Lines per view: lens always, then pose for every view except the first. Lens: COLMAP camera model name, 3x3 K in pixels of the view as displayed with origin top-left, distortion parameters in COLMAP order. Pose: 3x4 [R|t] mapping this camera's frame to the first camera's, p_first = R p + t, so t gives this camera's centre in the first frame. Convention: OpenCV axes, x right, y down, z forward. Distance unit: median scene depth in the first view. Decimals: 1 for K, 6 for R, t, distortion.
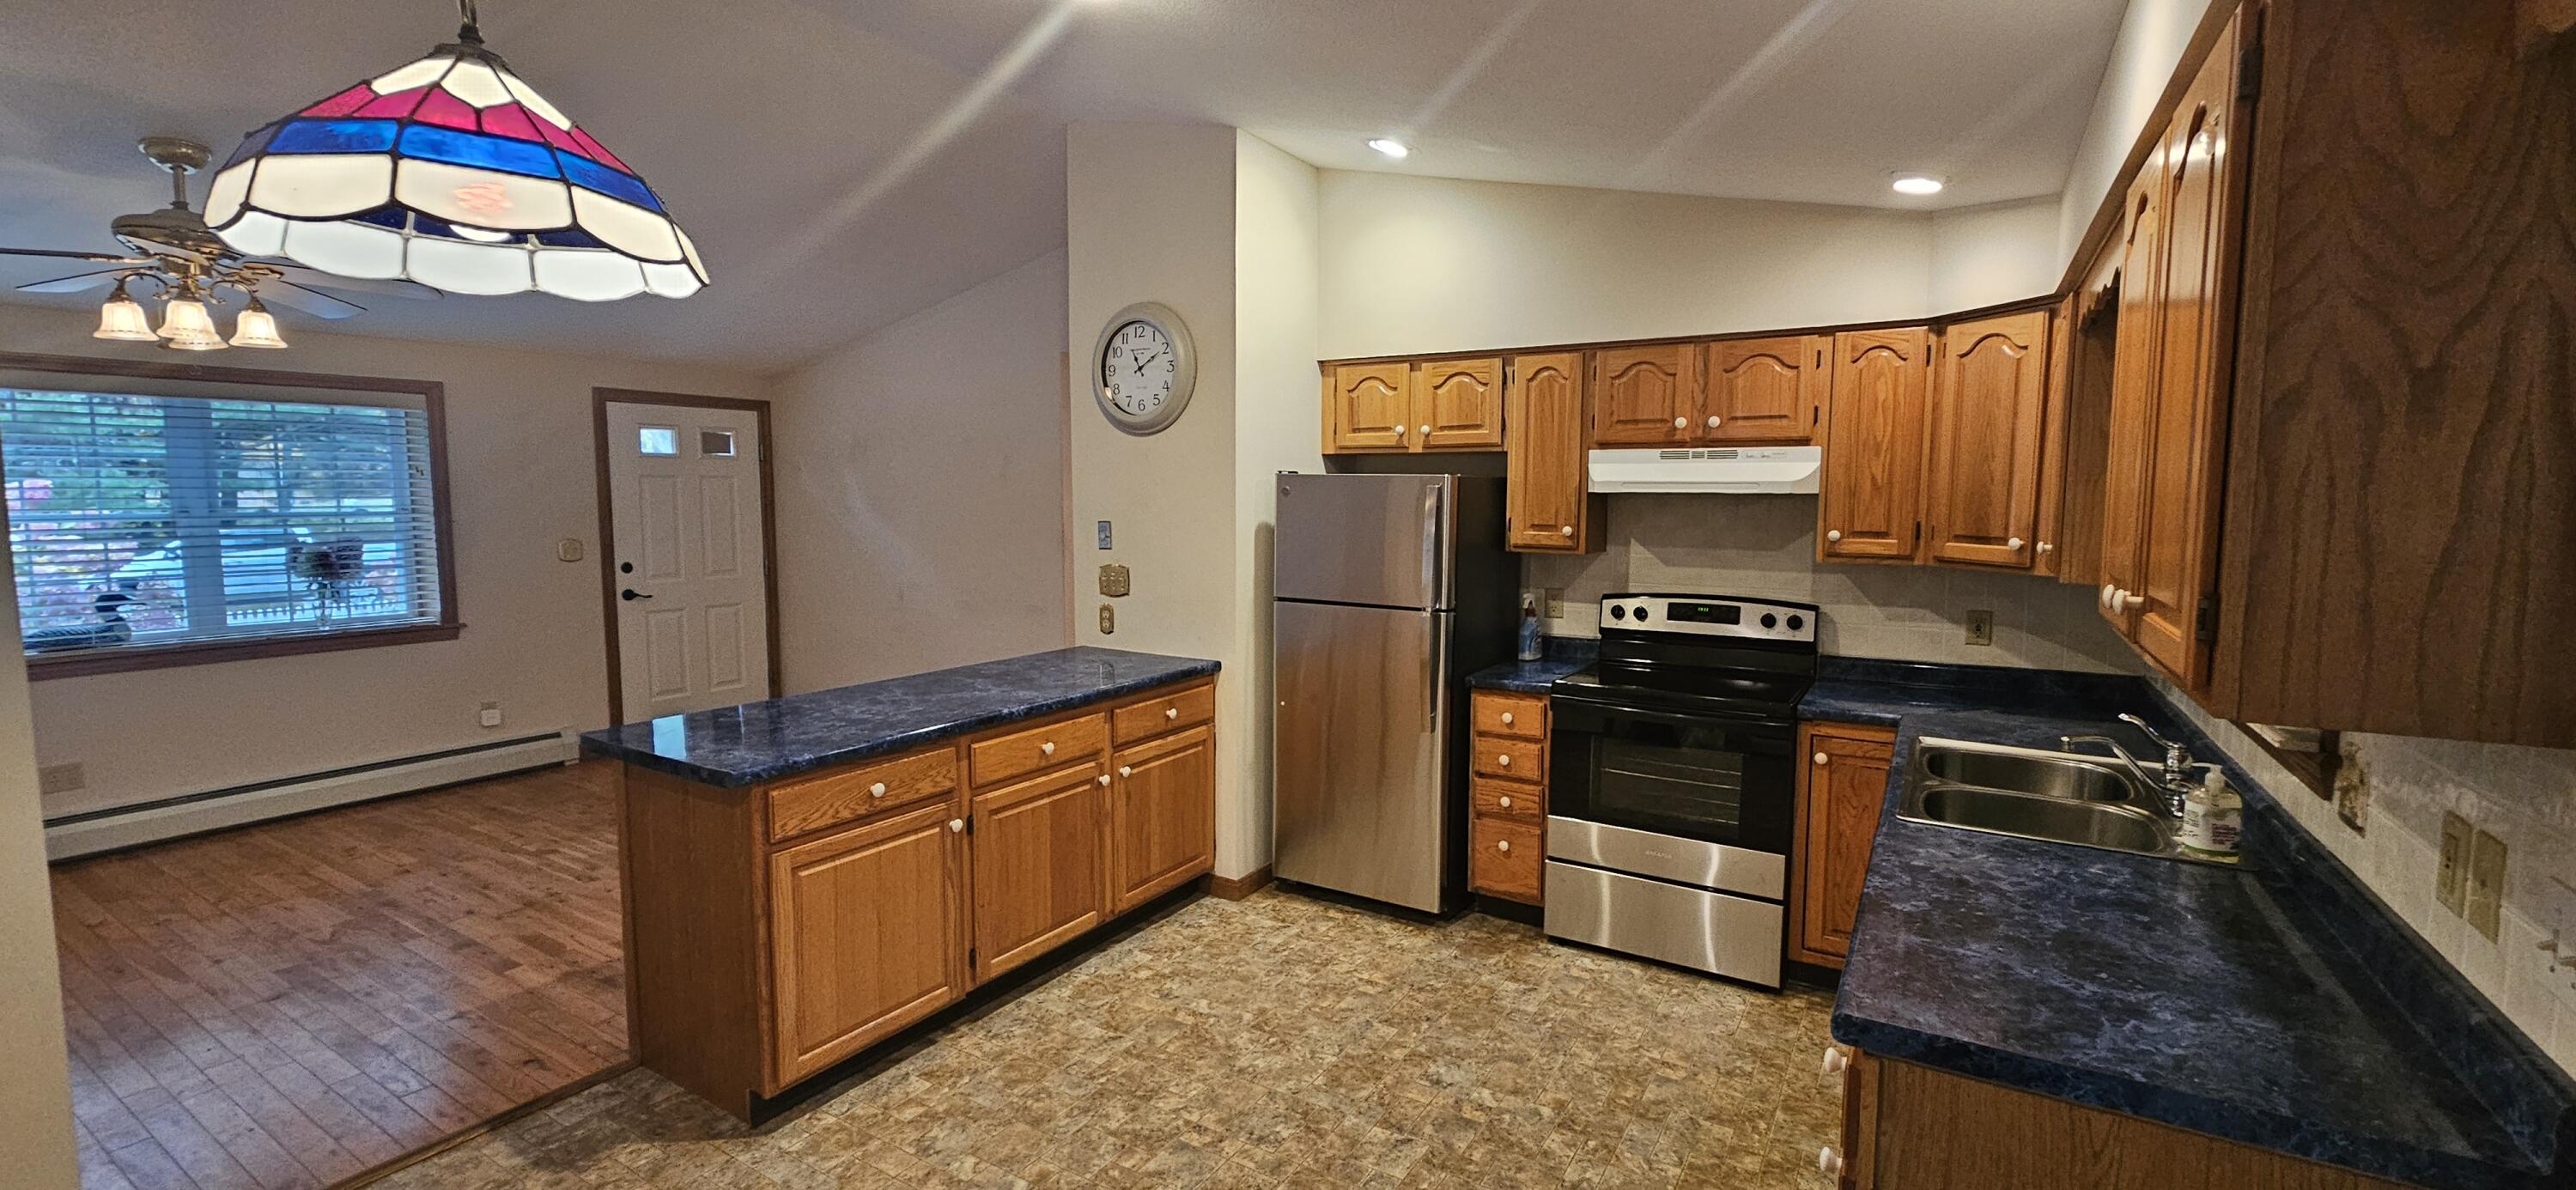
lens RADIAL K [[1060.3, 0, 1296.8], [0, 1060.3, 587.1], [0, 0, 1]] dist [-0.000259, 0.000026]
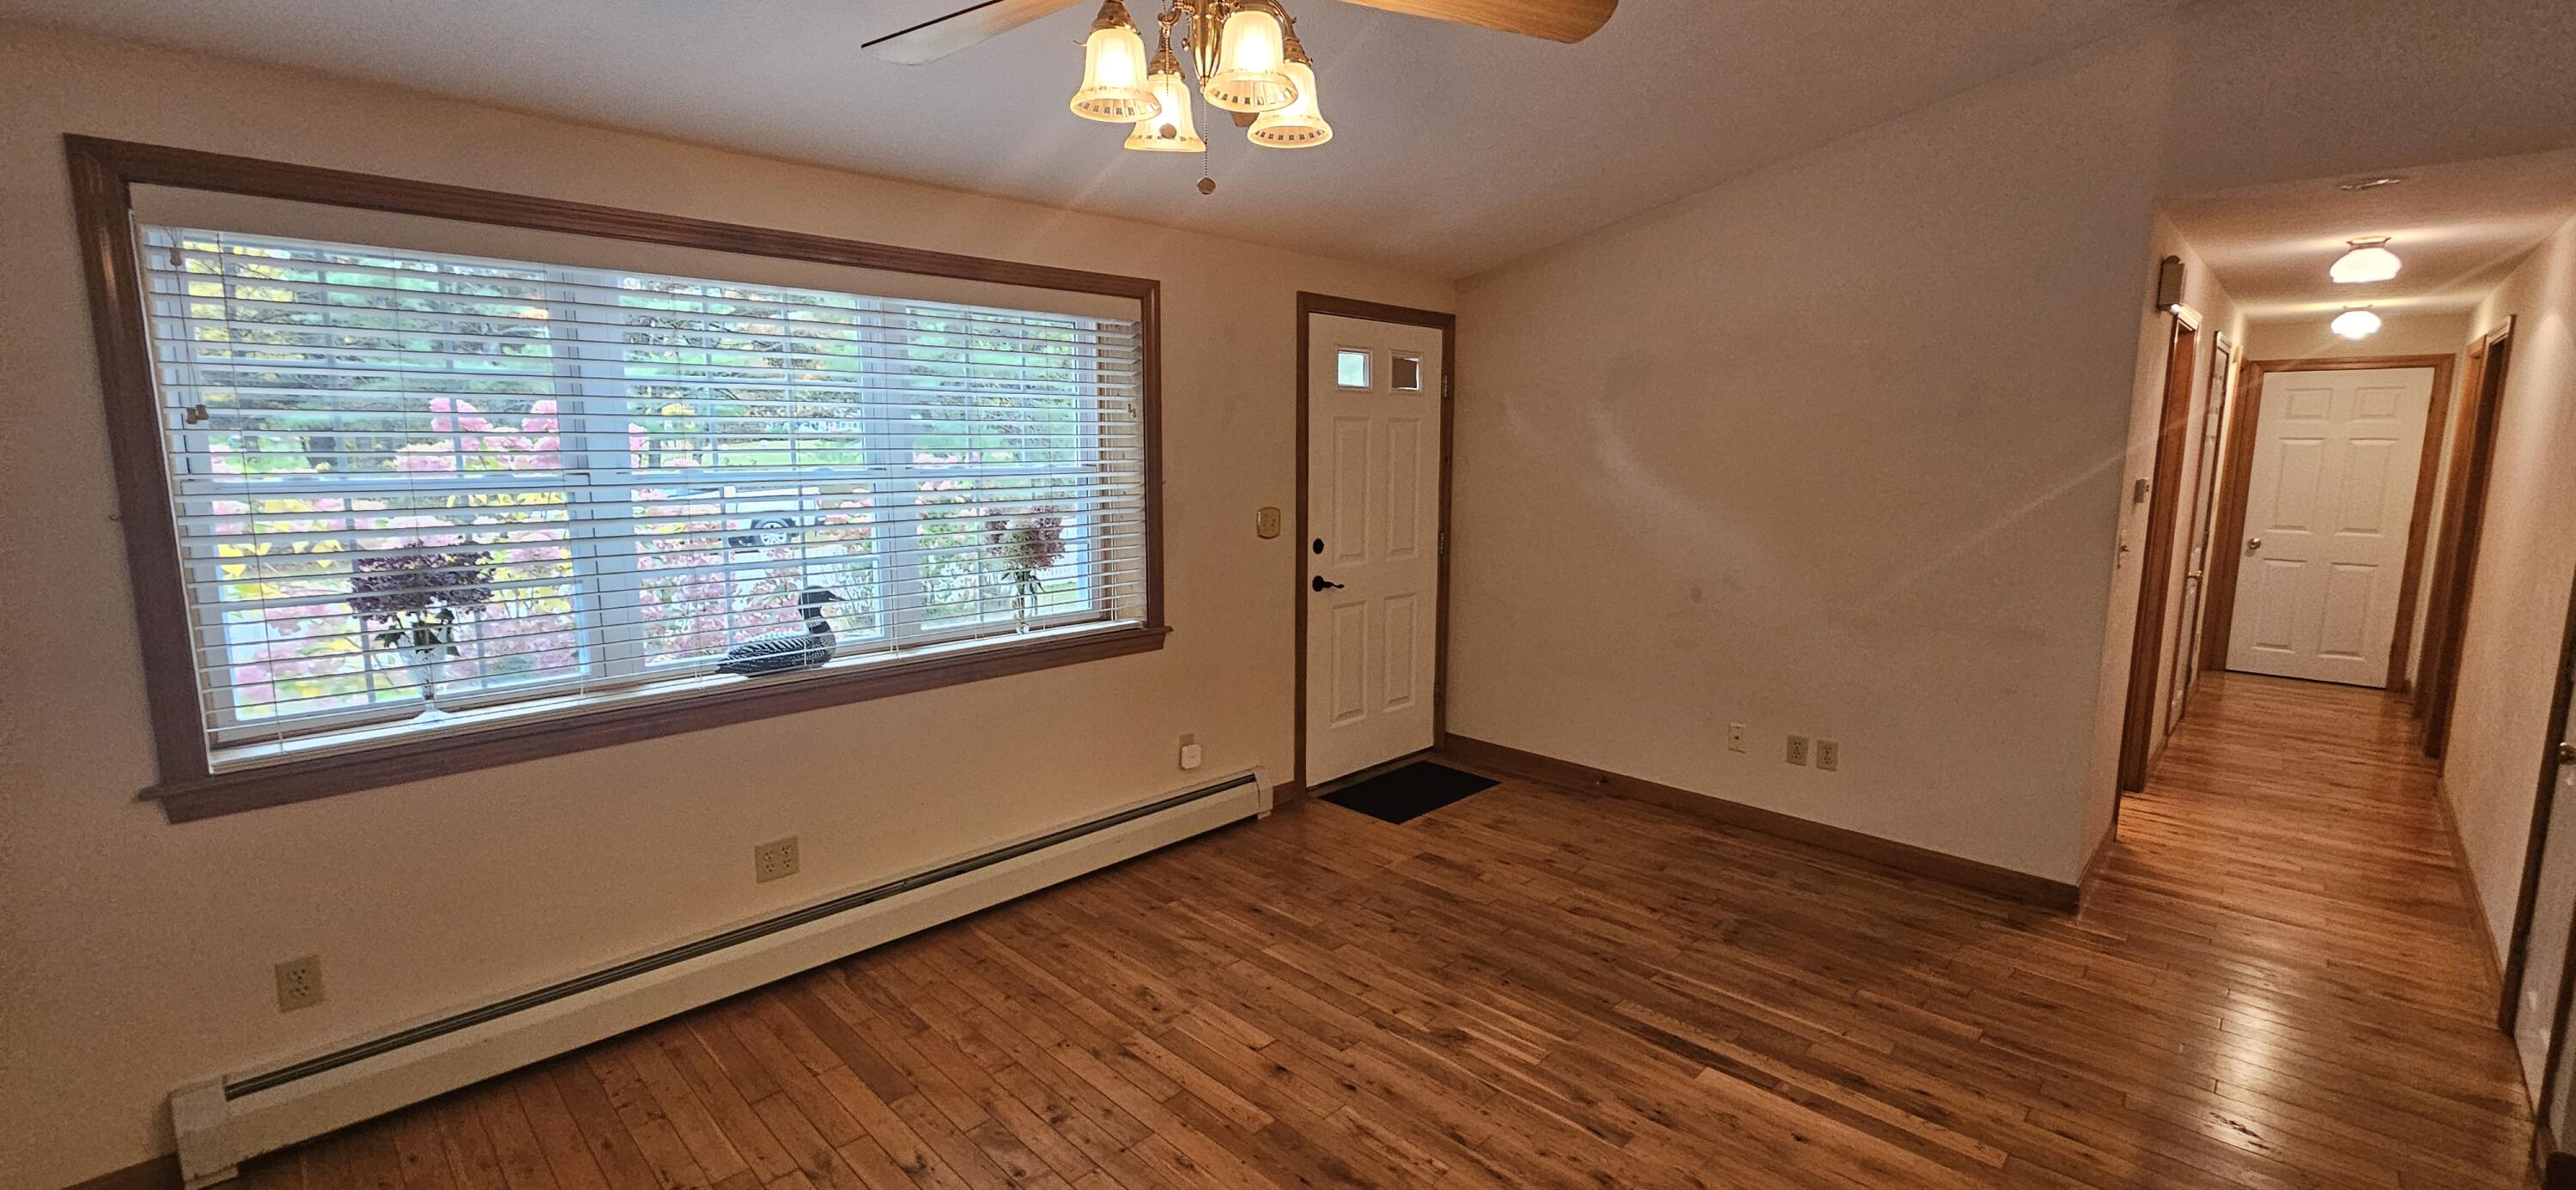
lens RADIAL K [[1056.8, 0, 1294.0], [0, 1056.8, 588.1], [0, 0, 1]] dist [-0.002077, -0.000017]
pose [[0.974657, 0.027668, -0.221988, -0.830383], [-0.016962, 0.998606, 0.049989, -0.043491], [0.223061, -0.044957, 0.973767, 0.500510]]
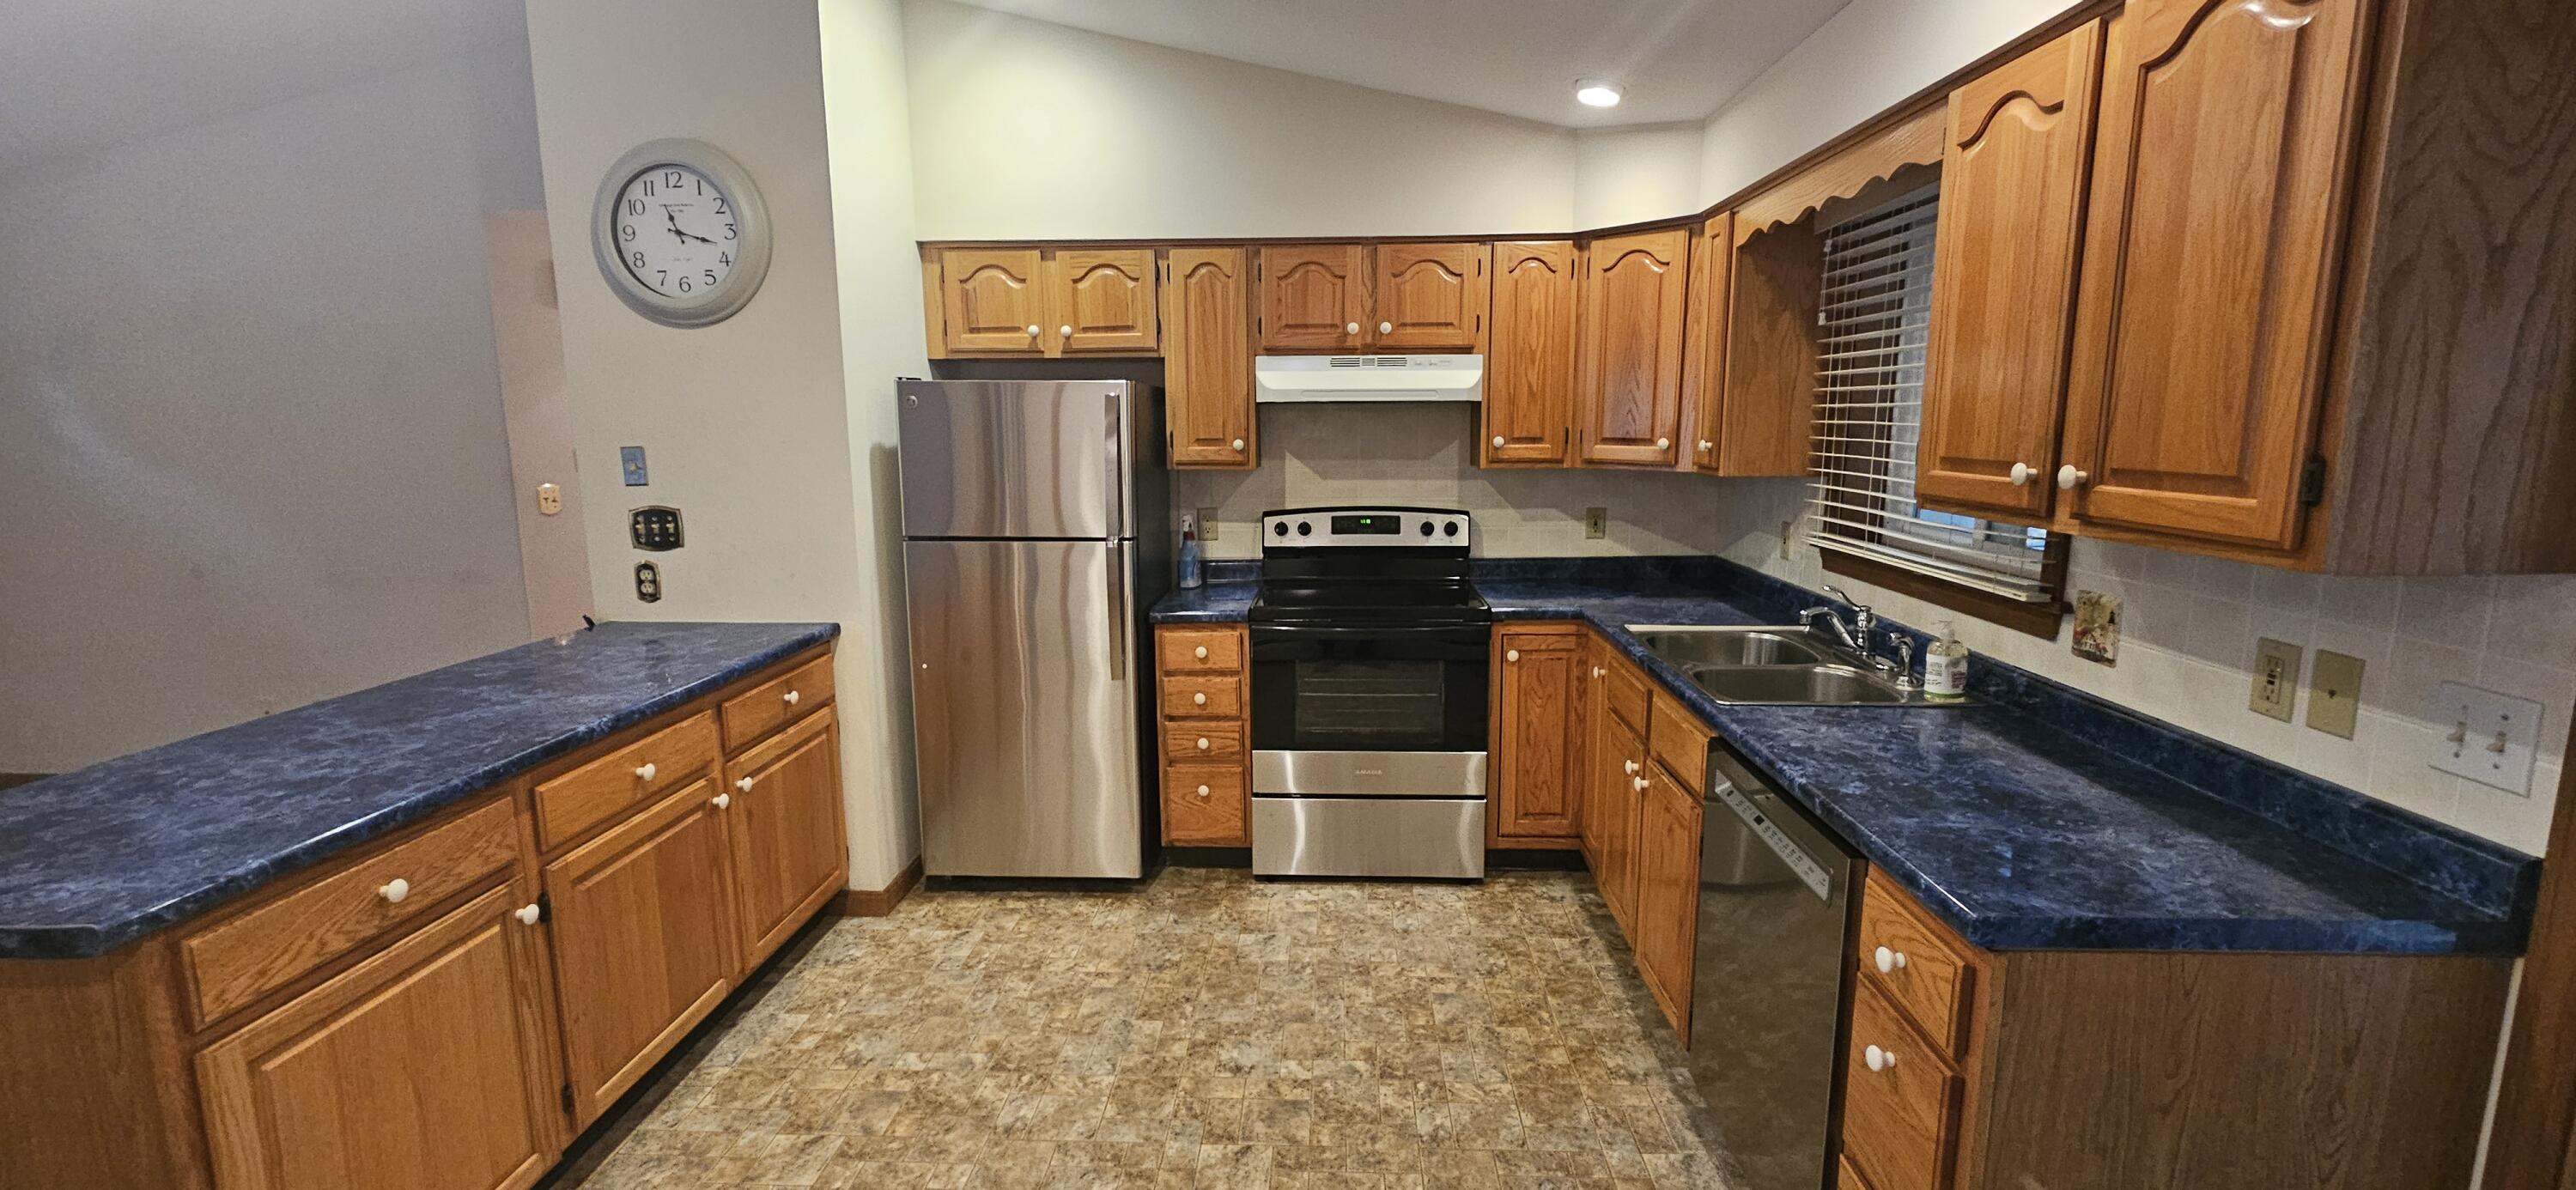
lens RADIAL K [[1056.8, 0, 1294.0], [0, 1056.8, 588.1], [0, 0, 1]] dist [-0.002077, -0.000017]
pose [[0.872208, -0.086866, 0.481359, -0.168674], [0.053791, 0.995170, 0.082120, -0.001659], [-0.486168, -0.045733, 0.872668, 0.177661]]
